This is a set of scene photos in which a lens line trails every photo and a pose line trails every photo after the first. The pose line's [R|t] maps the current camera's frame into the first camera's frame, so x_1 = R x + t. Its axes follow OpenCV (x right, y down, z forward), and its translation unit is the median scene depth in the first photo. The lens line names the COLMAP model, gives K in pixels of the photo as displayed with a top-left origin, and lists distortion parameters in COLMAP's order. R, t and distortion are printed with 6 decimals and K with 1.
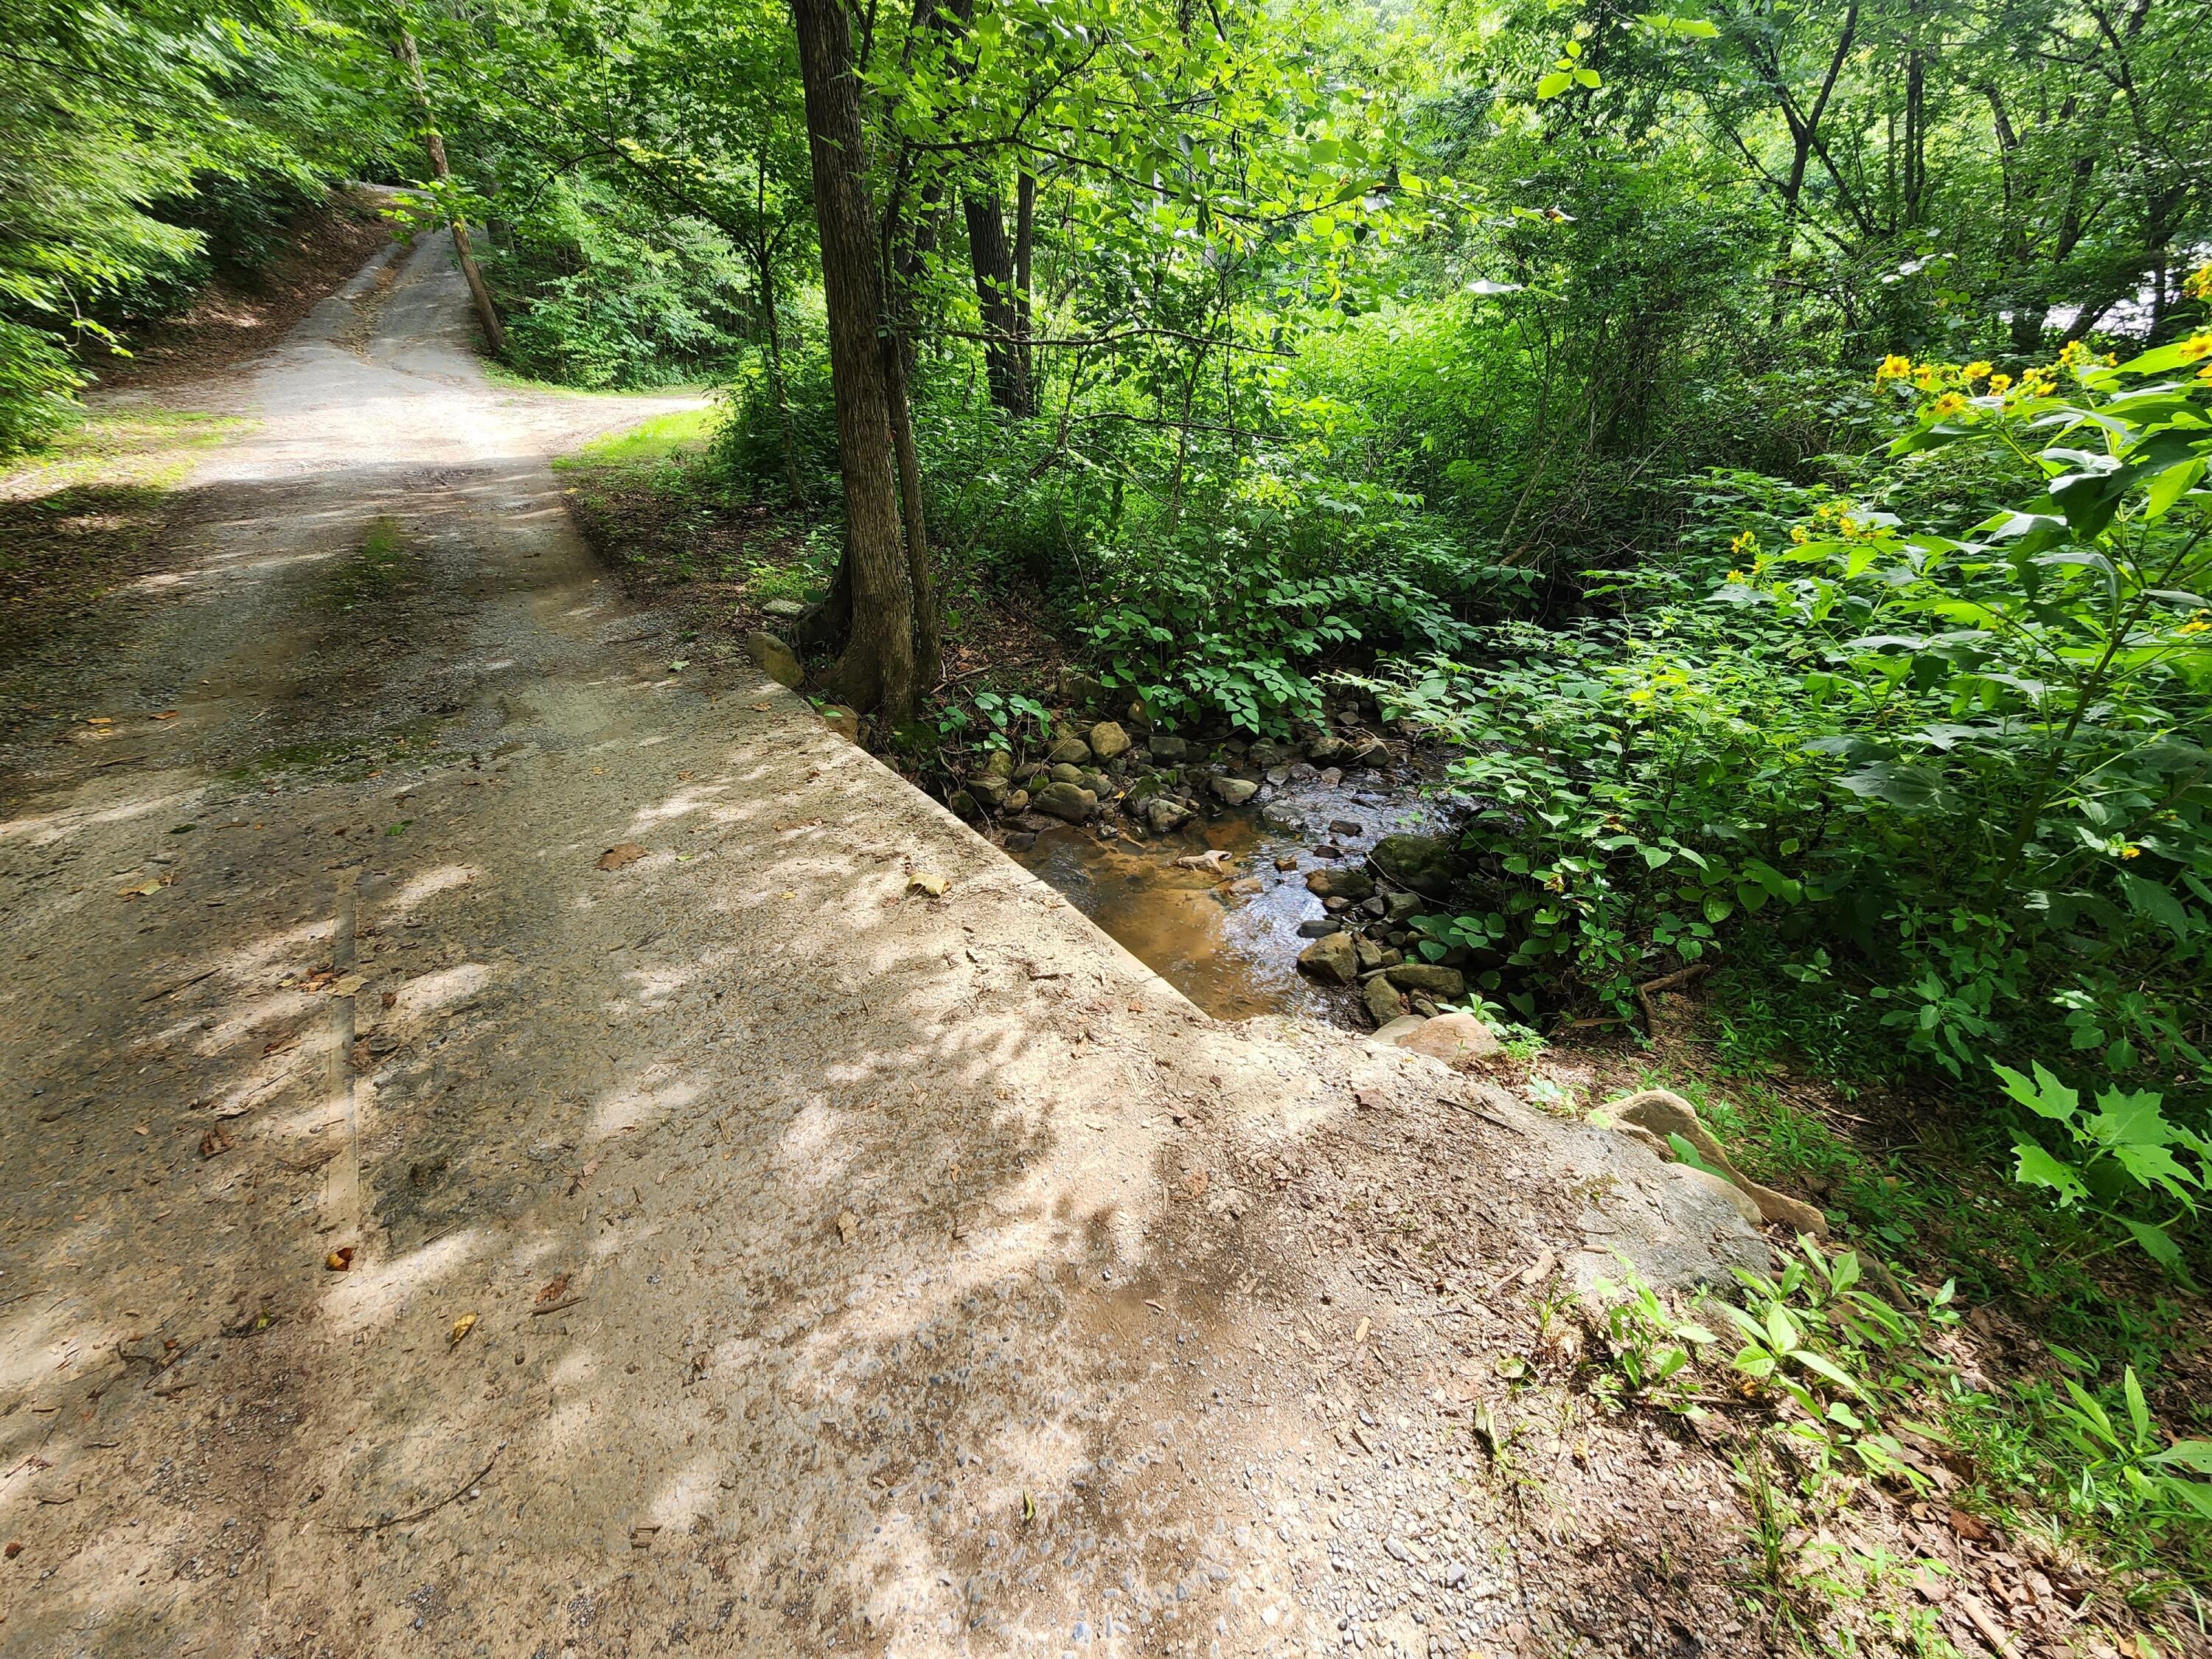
lens RADIAL K [[904.3, 0, 1134.7], [0, 904.3, 835.5], [0, 0, 1]] dist [0.000961, -0.005092]
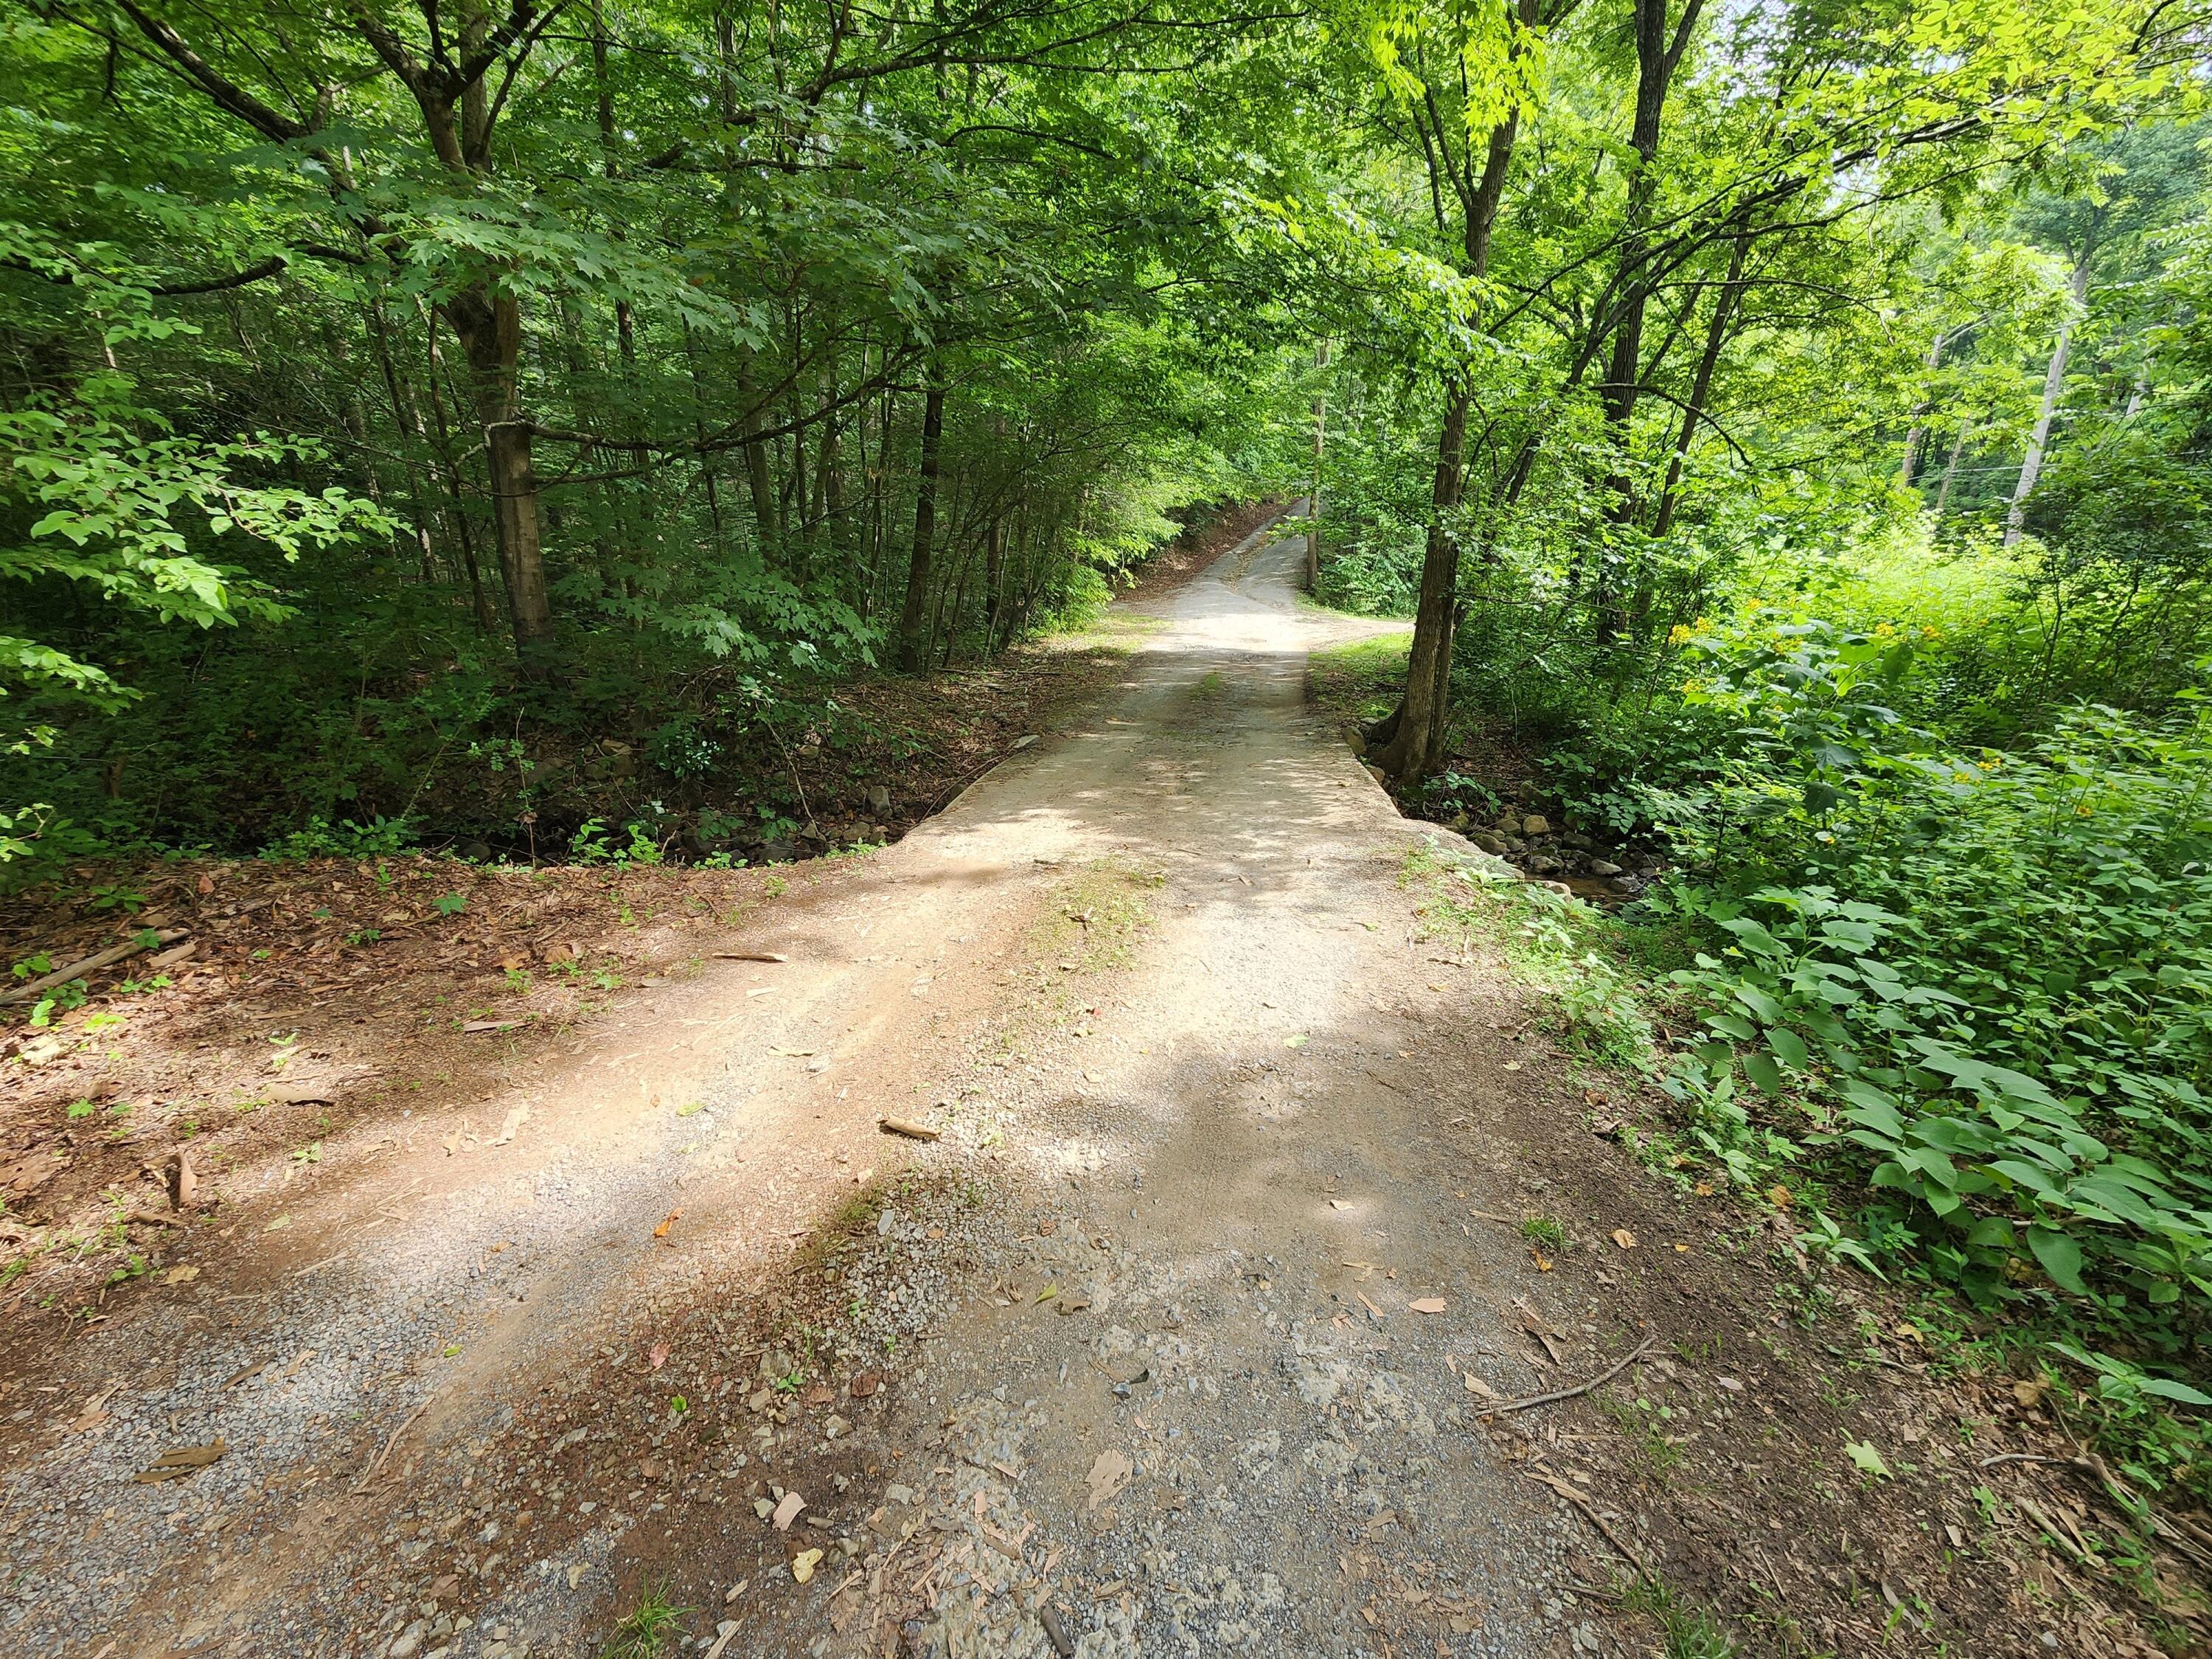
lens RADIAL K [[904.3, 0, 1134.7], [0, 904.3, 835.5], [0, 0, 1]] dist [0.000961, -0.005092]
pose [[0.733341, 0.197018, -0.650688, 0.201531], [-0.337054, 0.936548, -0.096296, 0.123497], [0.590428, 0.289935, 0.753214, -0.253367]]
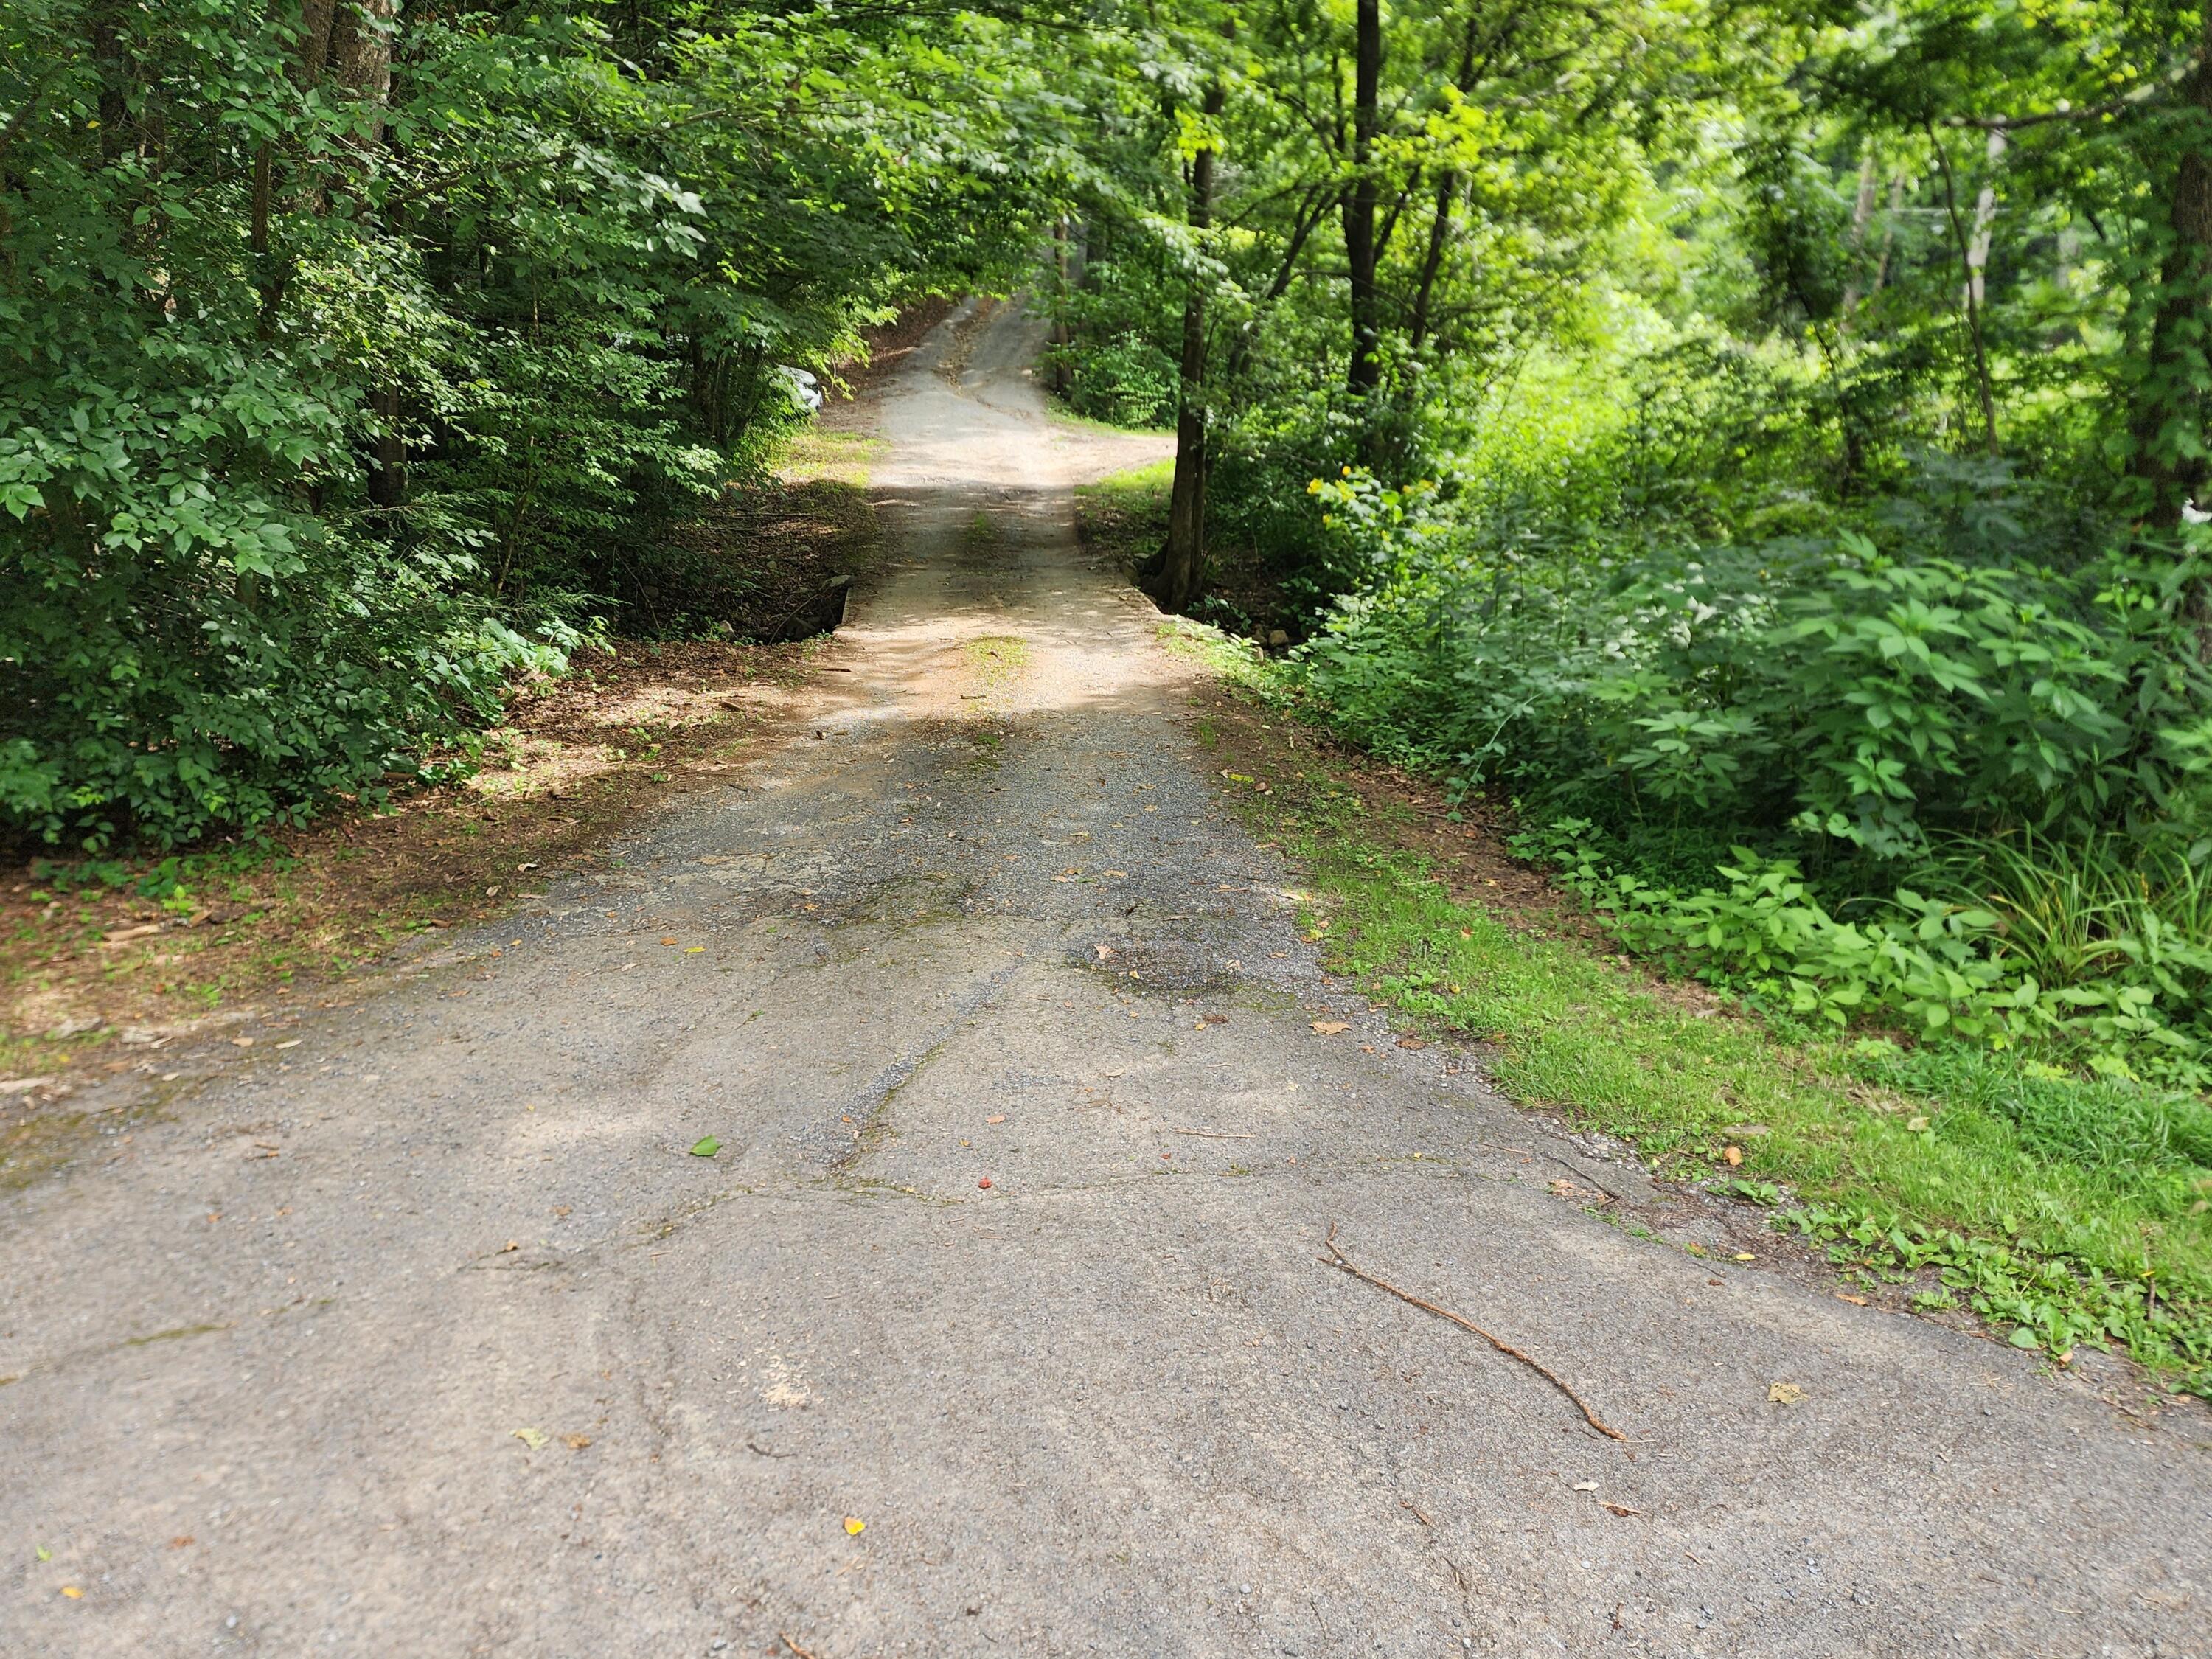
lens RADIAL K [[1489.5, 0, 1069.9], [0, 1489.5, 831.9], [0, 0, 1]] dist [0.103742, -0.085261]
pose [[0.851413, 0.176321, -0.493971, 0.488669], [-0.267038, 0.956321, -0.118915, 0.309496], [0.451427, 0.233155, 0.861308, -0.728939]]
